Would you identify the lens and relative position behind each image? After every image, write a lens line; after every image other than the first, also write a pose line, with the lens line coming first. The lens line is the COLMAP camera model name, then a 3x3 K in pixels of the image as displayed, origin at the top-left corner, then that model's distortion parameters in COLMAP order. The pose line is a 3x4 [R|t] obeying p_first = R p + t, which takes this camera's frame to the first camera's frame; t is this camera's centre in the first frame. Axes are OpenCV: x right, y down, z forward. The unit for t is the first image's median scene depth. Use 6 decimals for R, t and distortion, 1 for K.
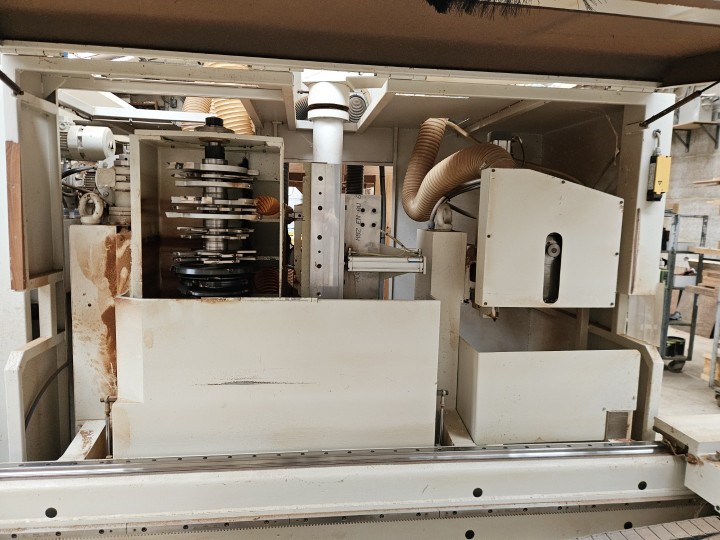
lens RADIAL K [[484.2, 0, 360.4], [0, 484.2, 267.1], [0, 0, 1]] dist [0.052035, -0.040380]
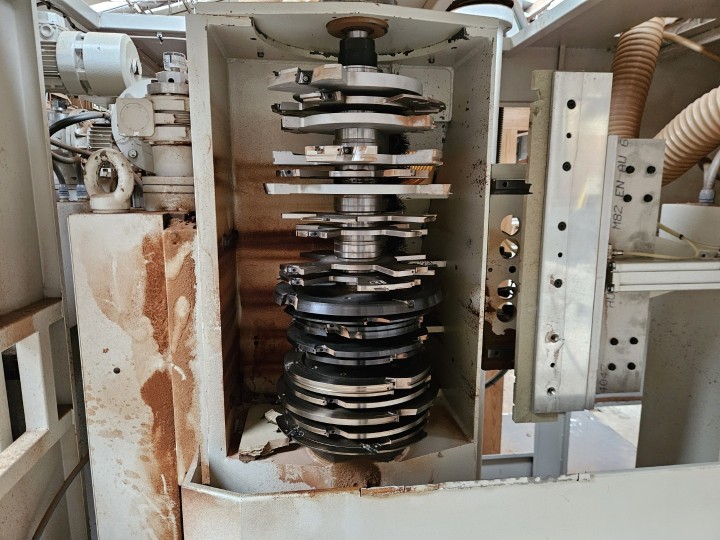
lens RADIAL K [[484.2, 0, 359.9], [0, 484.2, 273.0], [0, 0, 1]] dist [0.052035, -0.040380]
pose [[0.999649, -0.023898, -0.011455, -0.289341], [0.024547, 0.997877, 0.060332, -0.048846], [0.009989, -0.060592, 0.998113, 0.495522]]
